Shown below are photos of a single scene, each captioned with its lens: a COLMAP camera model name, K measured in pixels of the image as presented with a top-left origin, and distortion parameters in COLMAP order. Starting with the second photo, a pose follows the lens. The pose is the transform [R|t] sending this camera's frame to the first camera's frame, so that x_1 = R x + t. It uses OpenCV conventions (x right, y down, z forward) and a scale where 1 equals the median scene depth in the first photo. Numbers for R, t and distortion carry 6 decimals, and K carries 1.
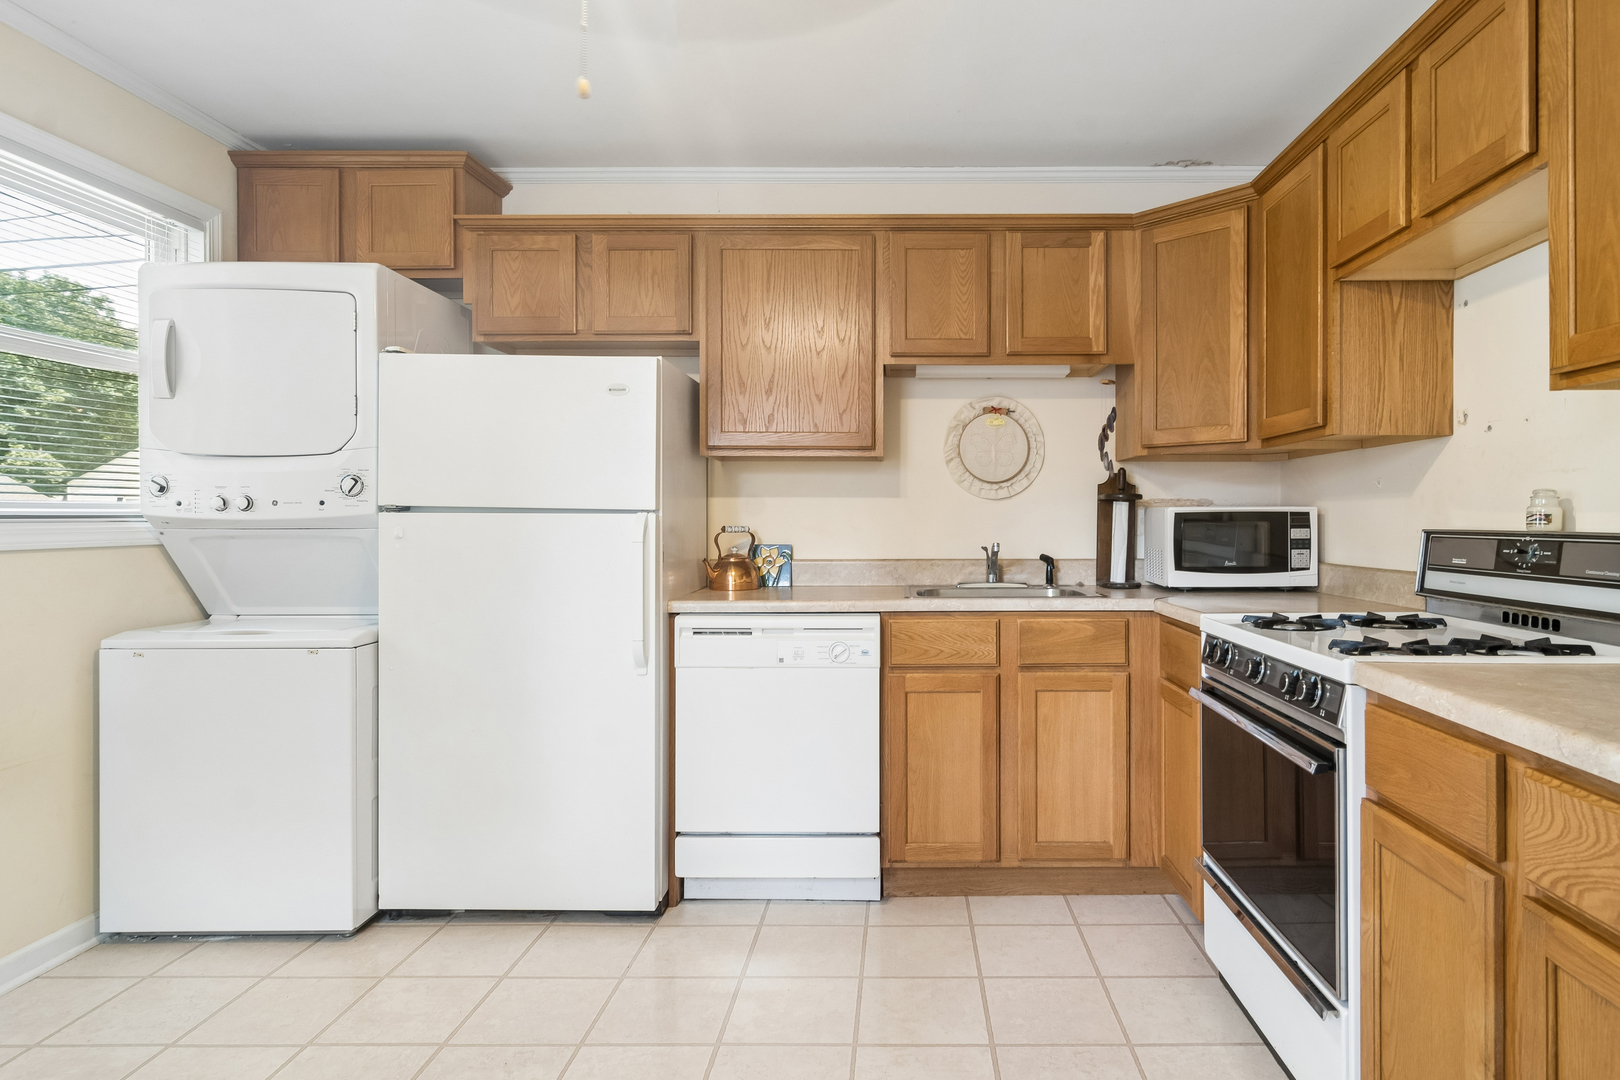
lens RADIAL K [[882.0, 0, 799.3], [0, 882.0, 517.1], [0, 0, 1]] dist [-0.003233, 0.004168]
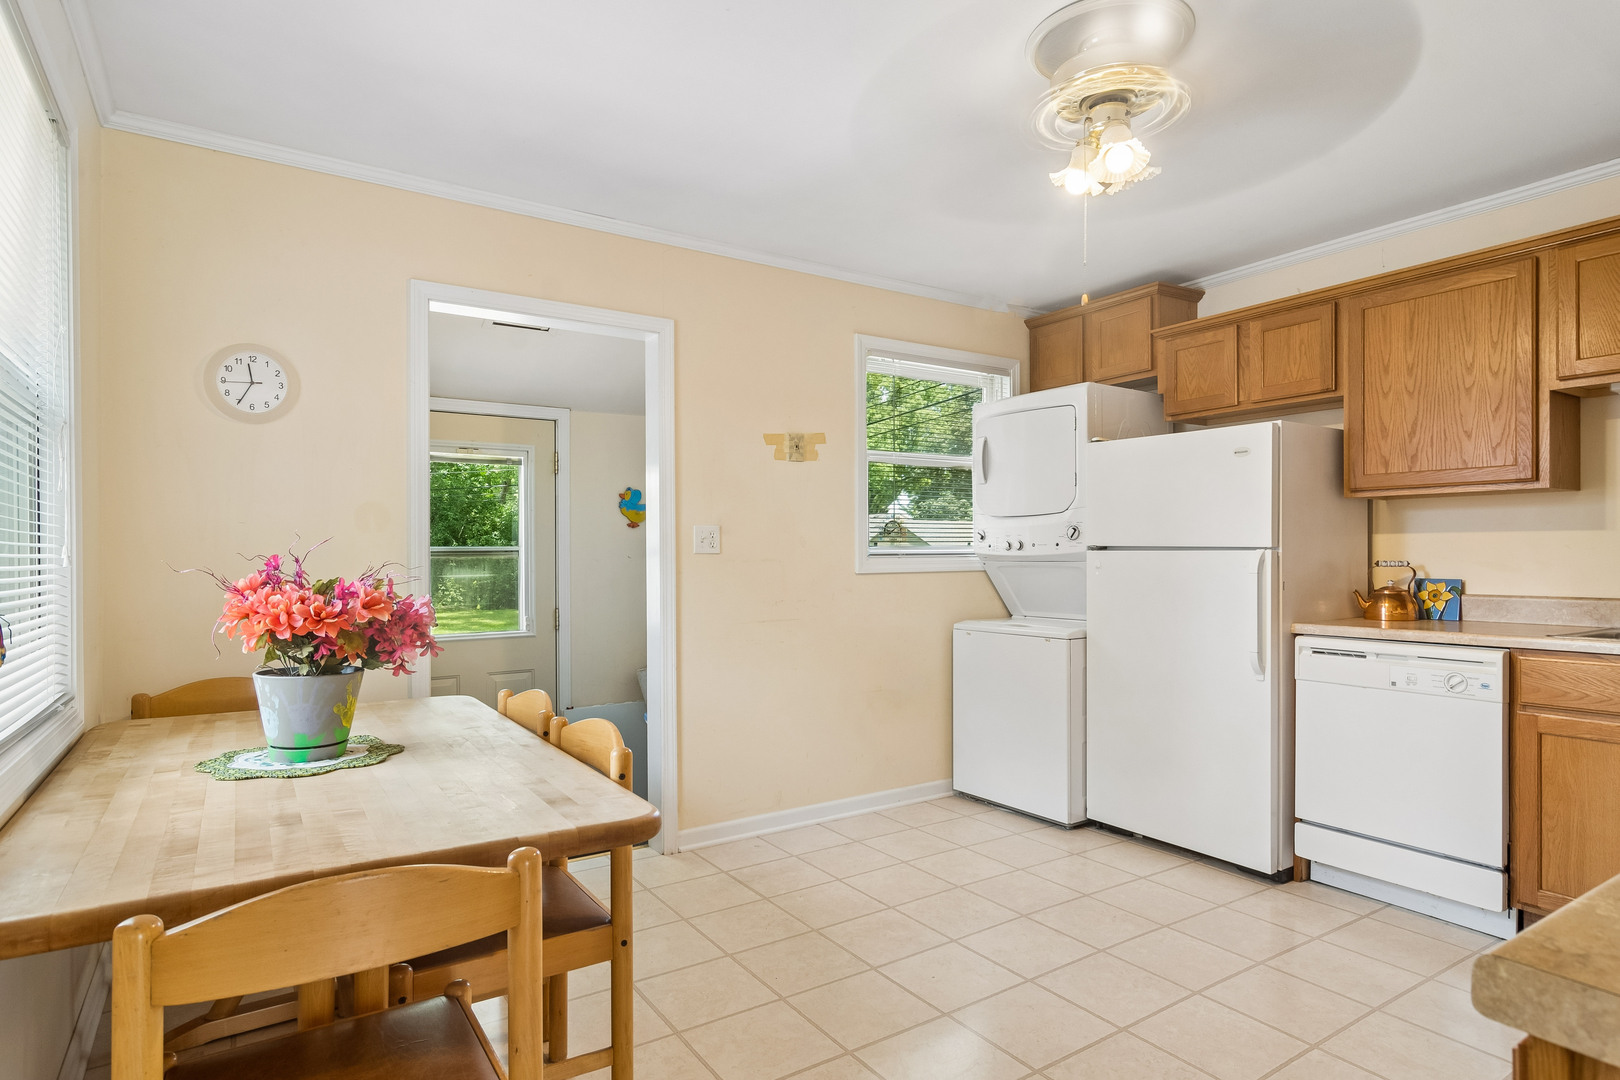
lens RADIAL K [[882.0, 0, 813.6], [0, 882.0, 554.2], [0, 0, 1]] dist [-0.003233, 0.004168]
pose [[0.554058, -0.003148, -0.832472, 0.484990], [0.002609, 0.999995, -0.002045, 0.002587], [0.832474, -0.001039, 0.554064, -0.197332]]
